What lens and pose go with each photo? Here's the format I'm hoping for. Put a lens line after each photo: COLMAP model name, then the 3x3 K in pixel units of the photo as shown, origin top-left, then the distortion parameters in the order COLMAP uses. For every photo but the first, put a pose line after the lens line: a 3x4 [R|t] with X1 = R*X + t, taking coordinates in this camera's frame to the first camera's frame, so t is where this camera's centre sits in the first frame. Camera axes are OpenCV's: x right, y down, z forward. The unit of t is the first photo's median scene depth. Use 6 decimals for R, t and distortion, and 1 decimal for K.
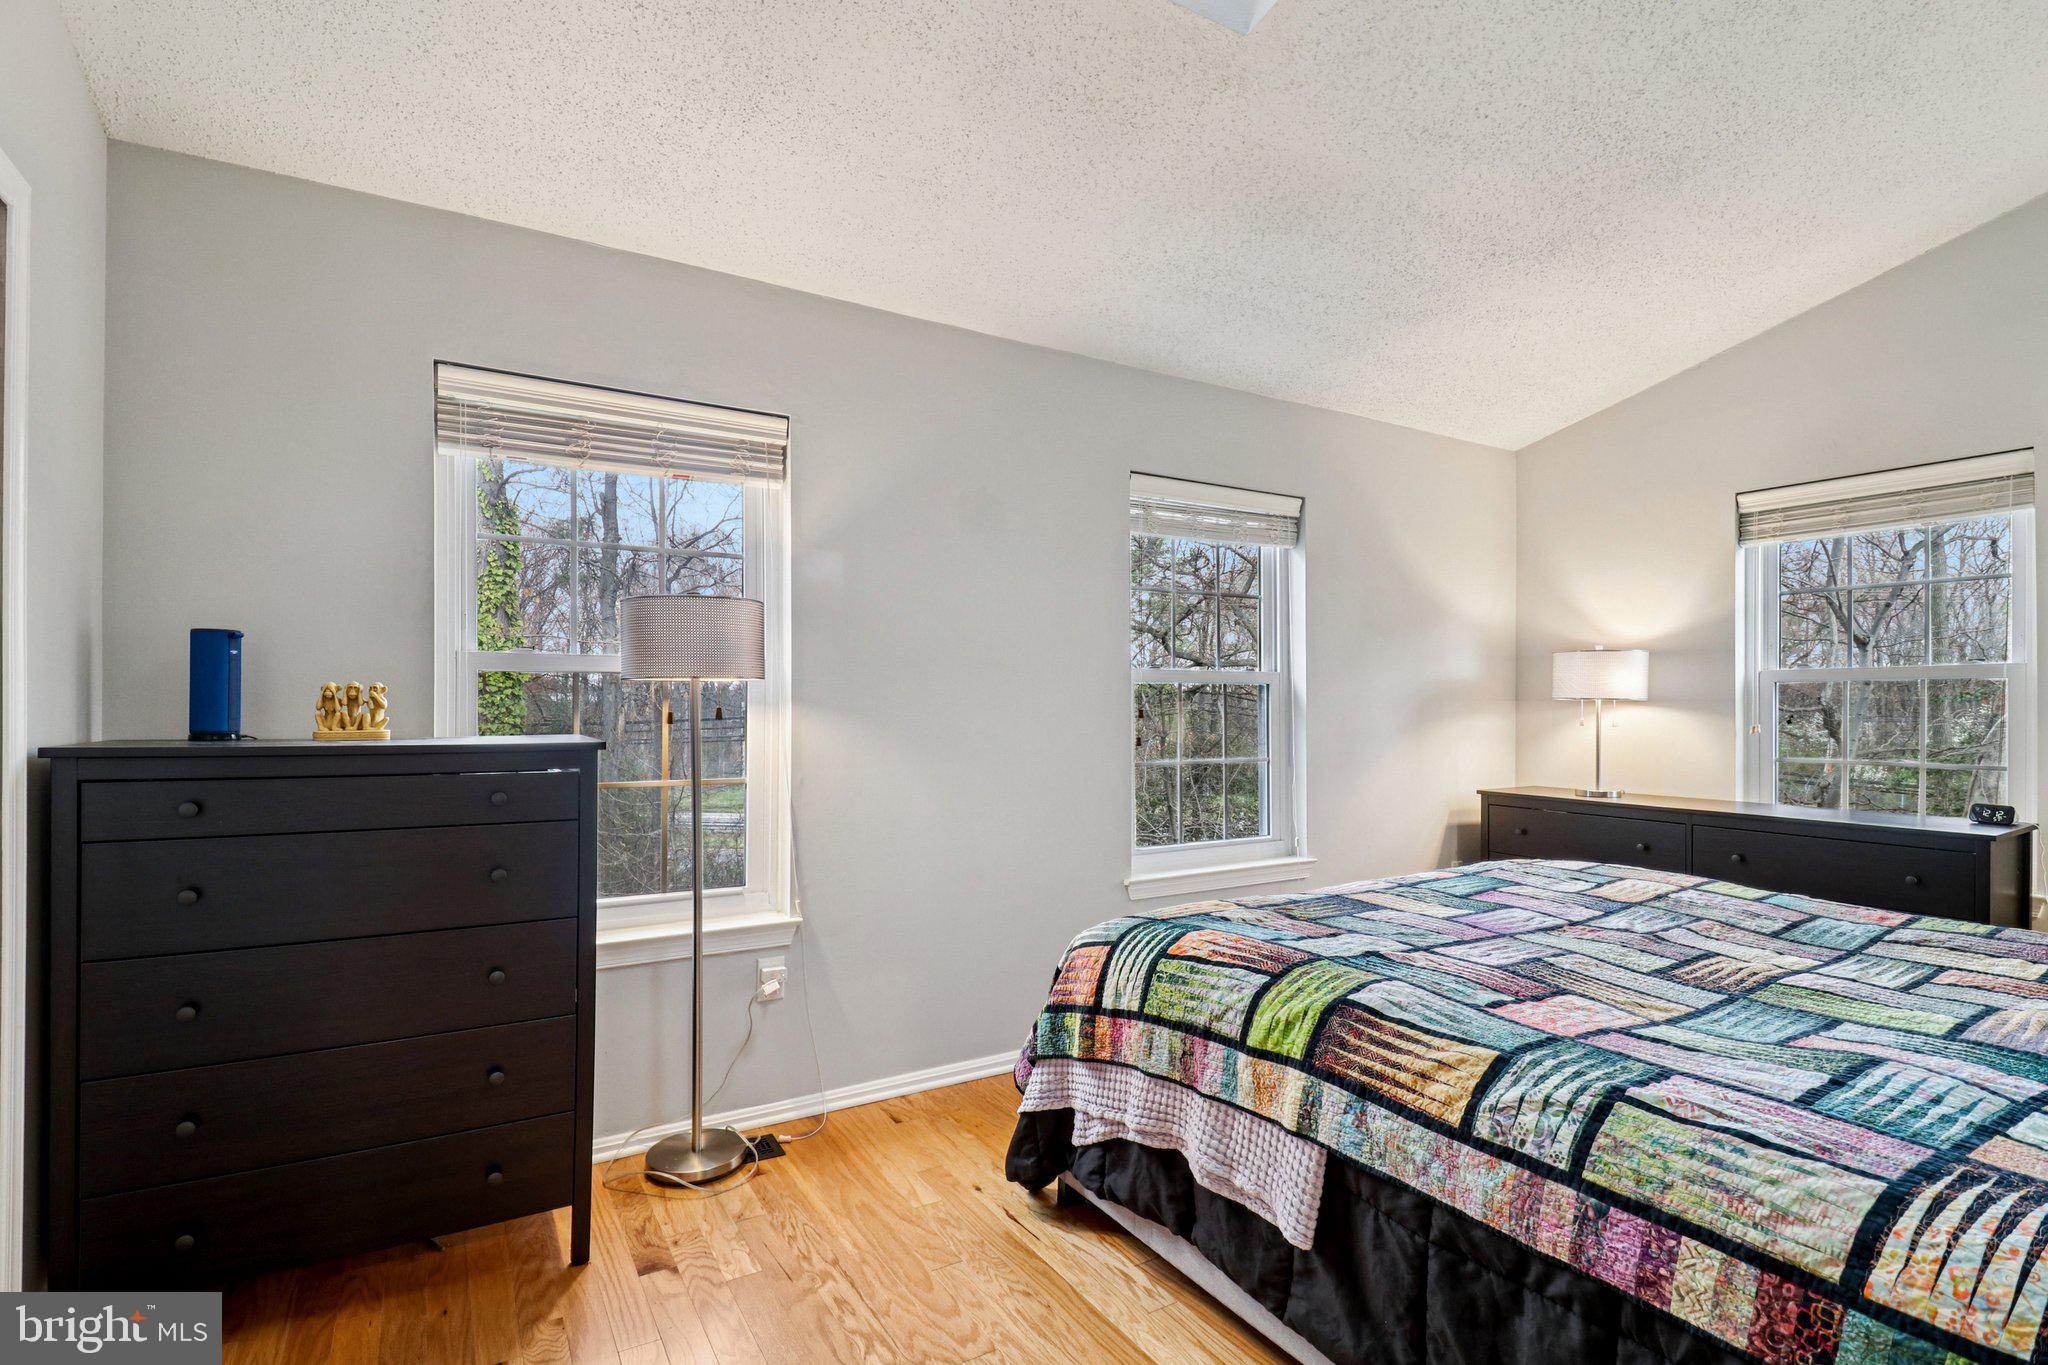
lens RADIAL K [[963.3, 0, 1018.1], [0, 963.3, 684.4], [0, 0, 1]] dist [0.000212, -0.018195]
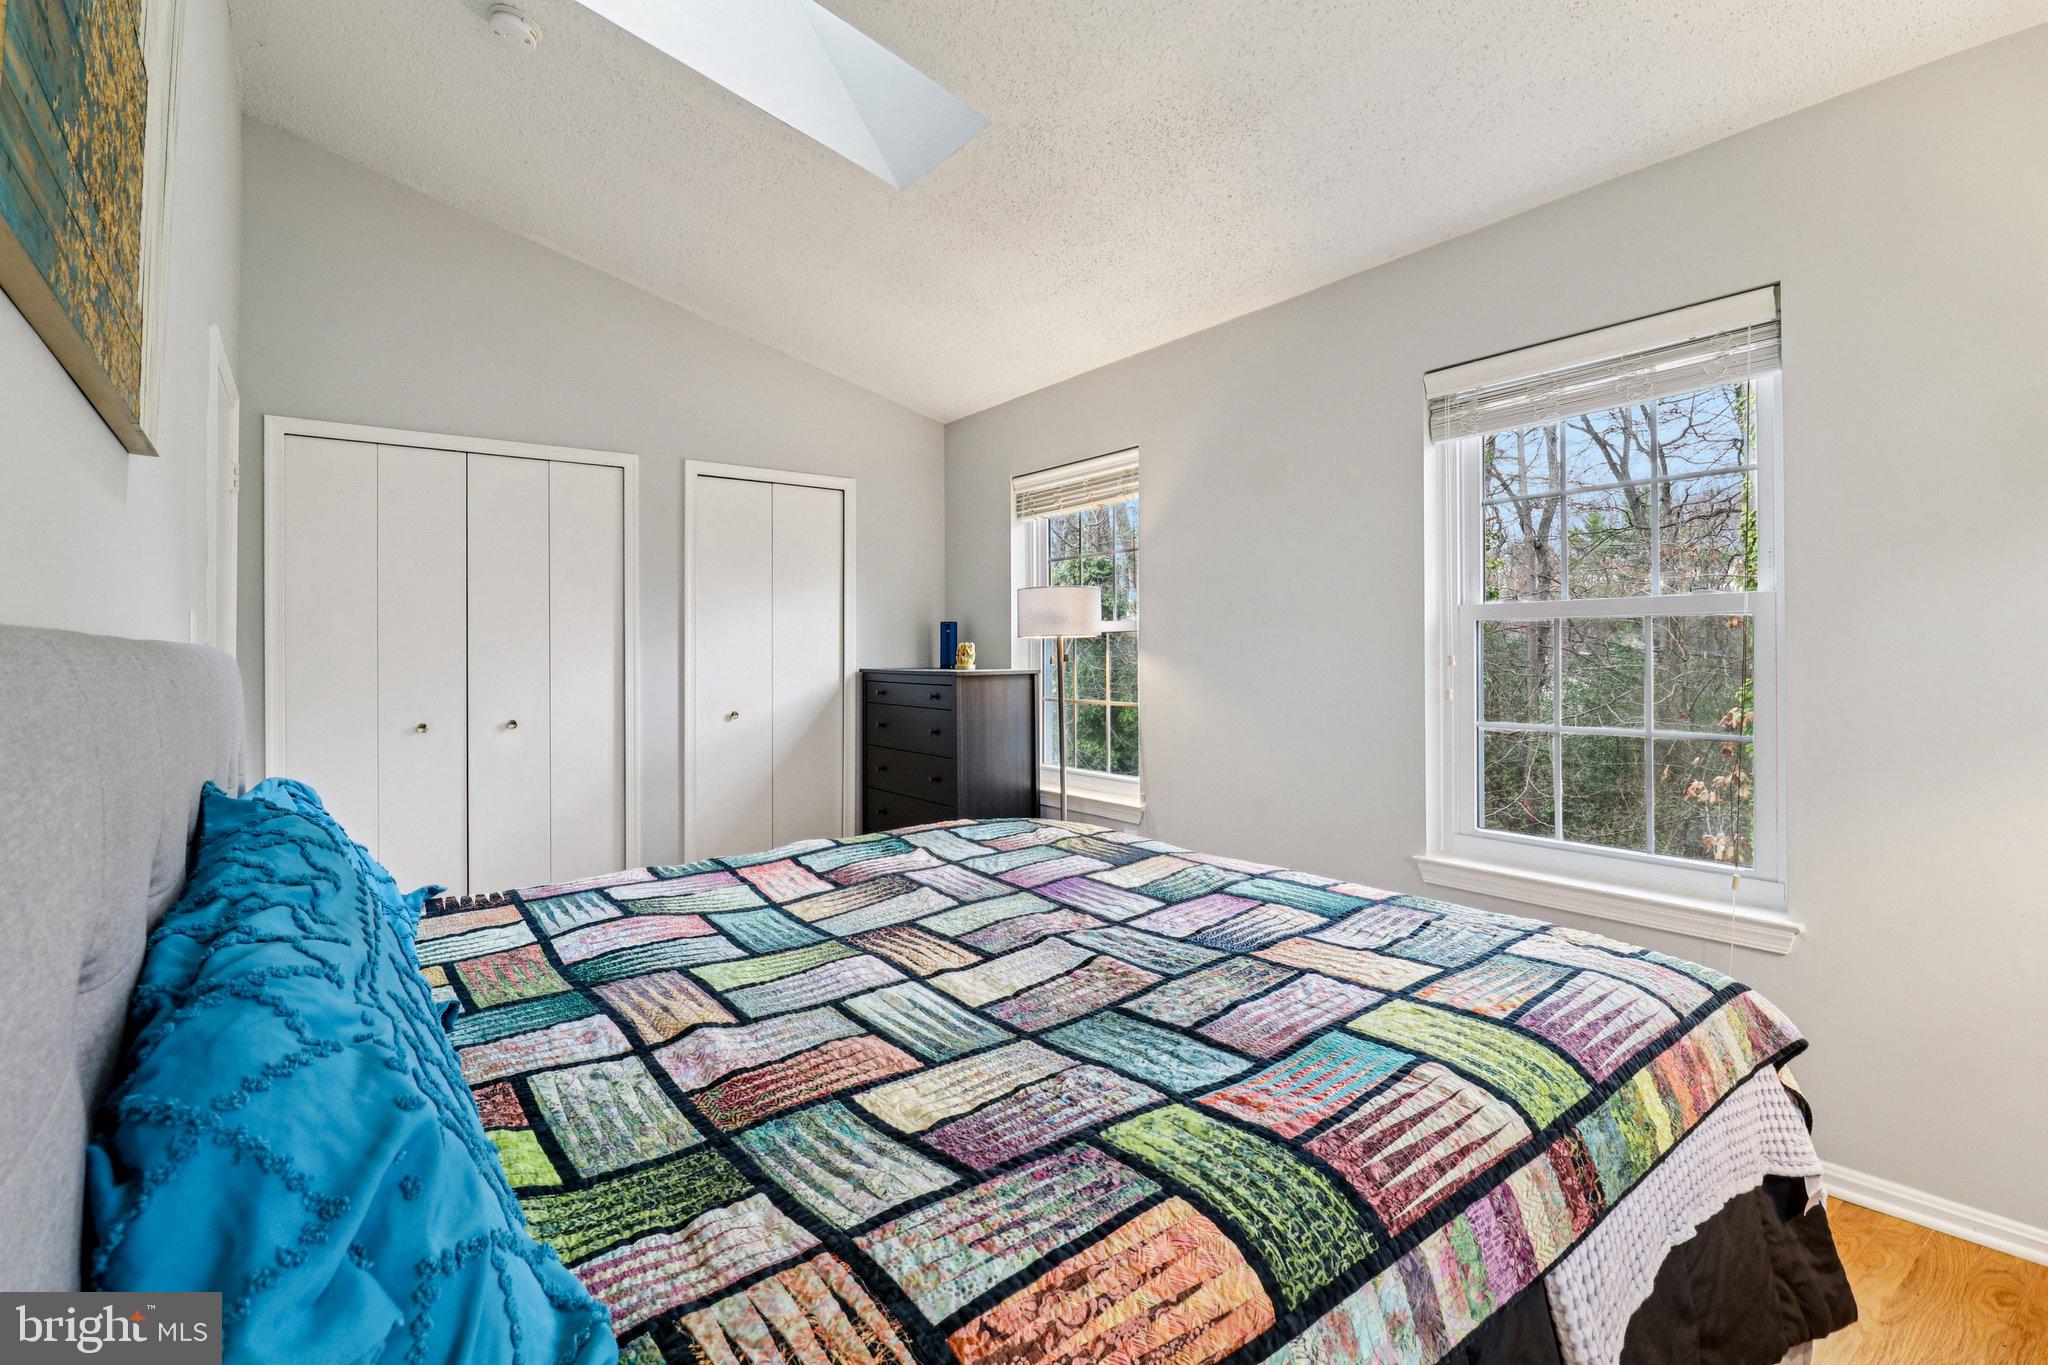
lens RADIAL K [[958.0, 0, 1011.3], [0, 958.0, 655.2], [0, 0, 1]] dist [0.000869, -0.015295]
pose [[0.077073, -0.000064, -0.997025, 0.935854], [0.019401, 0.999811, 0.001436, 0.015389], [0.996837, -0.019454, 0.077060, 0.585512]]
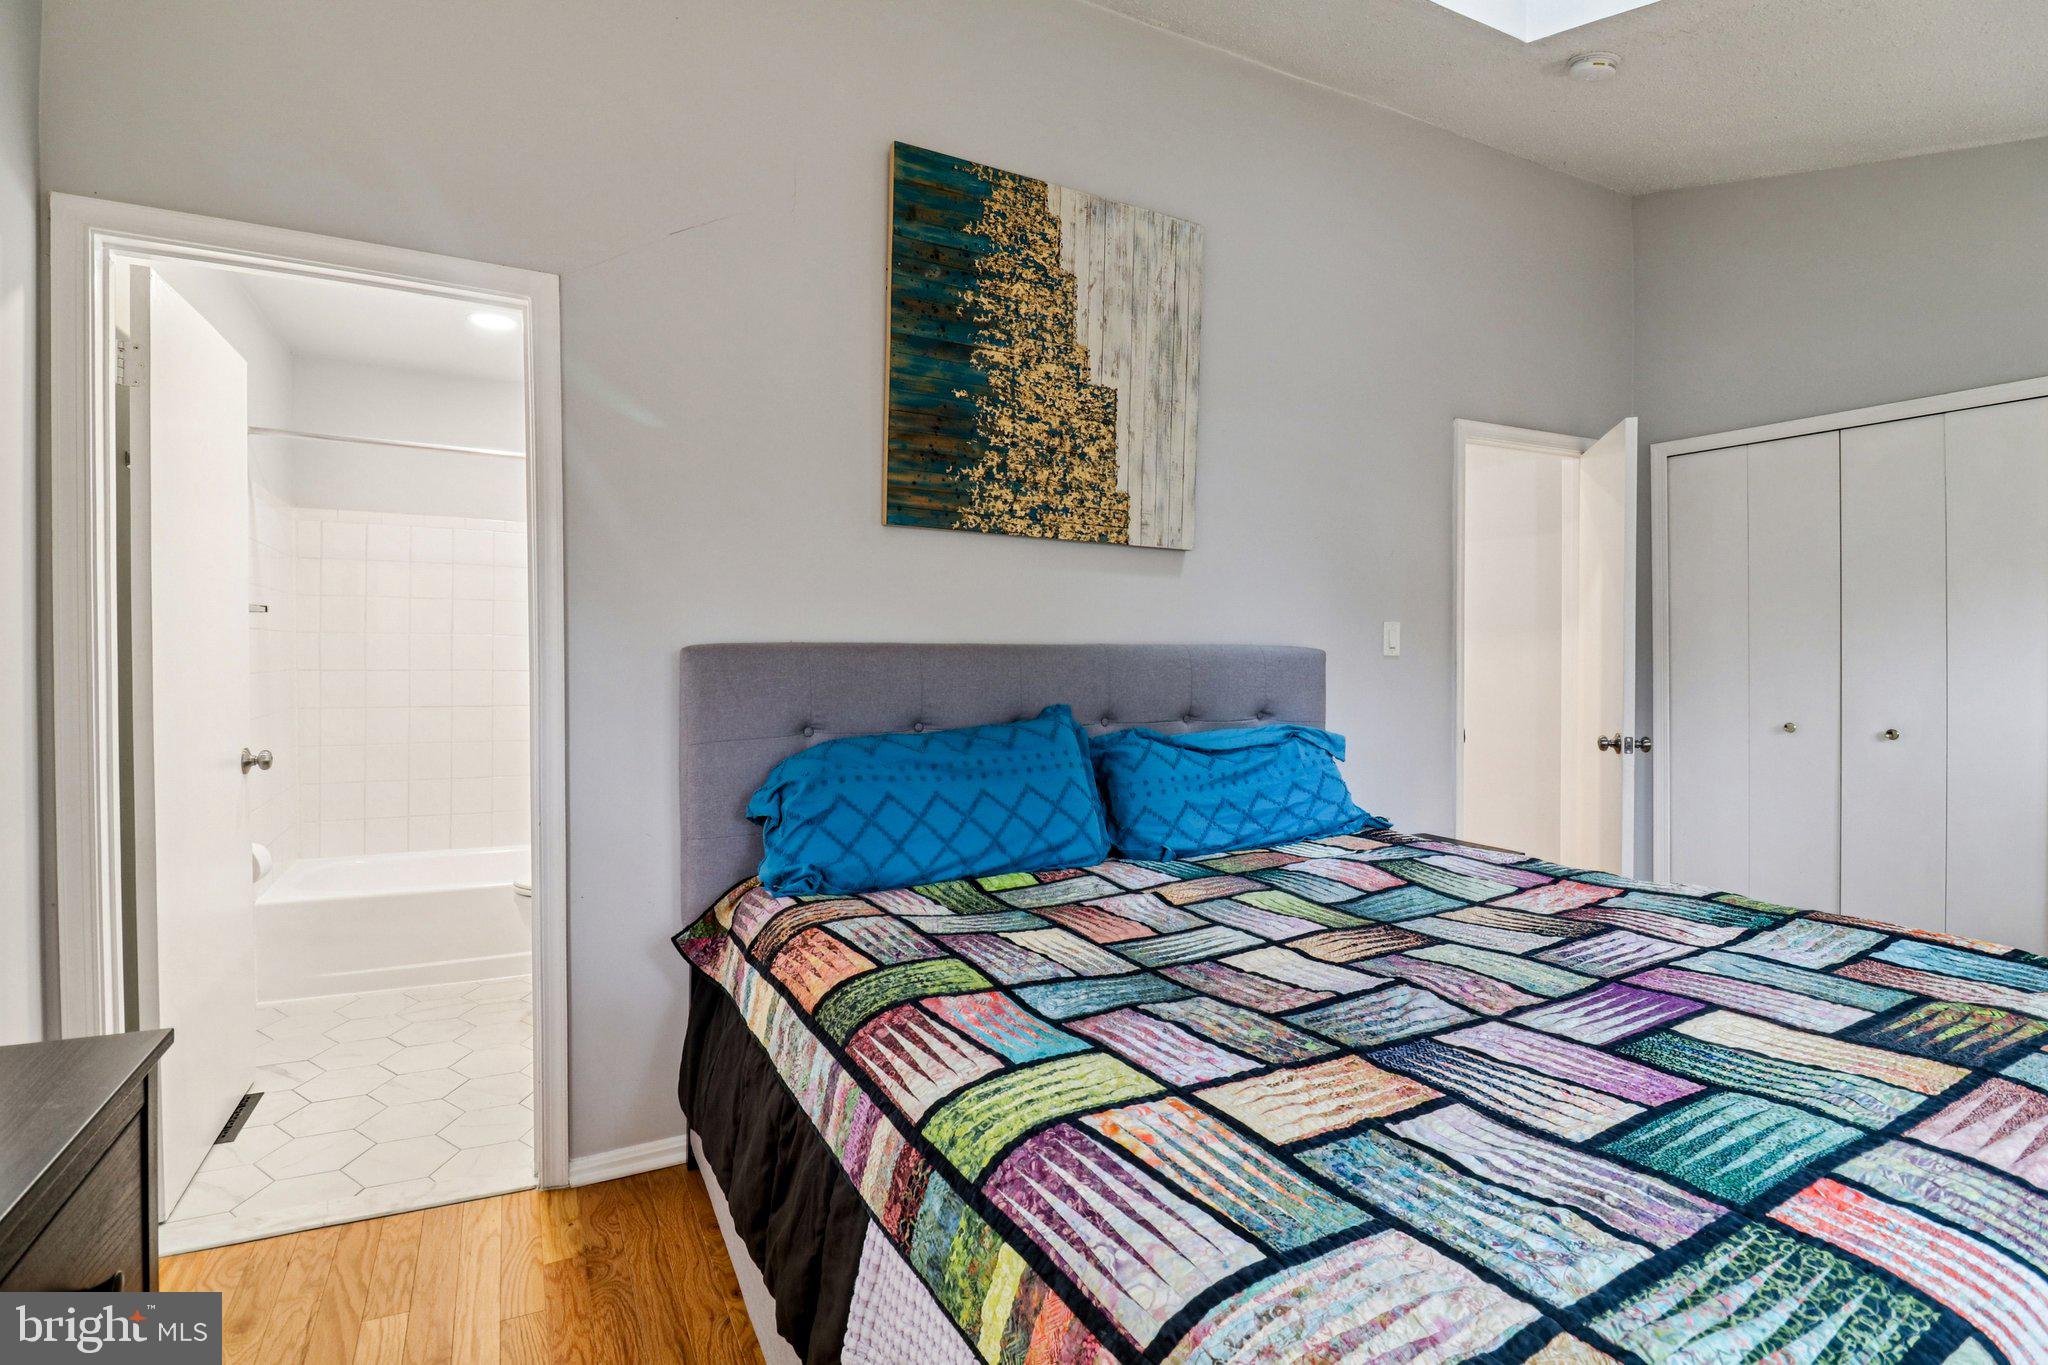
lens RADIAL K [[948.6, 0, 1018.2], [0, 948.6, 643.0], [0, 0, 1]] dist [-0.000697, -0.012086]
pose [[-0.998048, -0.003786, 0.062333, 0.580044], [-0.004691, 0.999886, -0.014376, 0.013856], [-0.062271, -0.014640, -0.997952, 1.107472]]
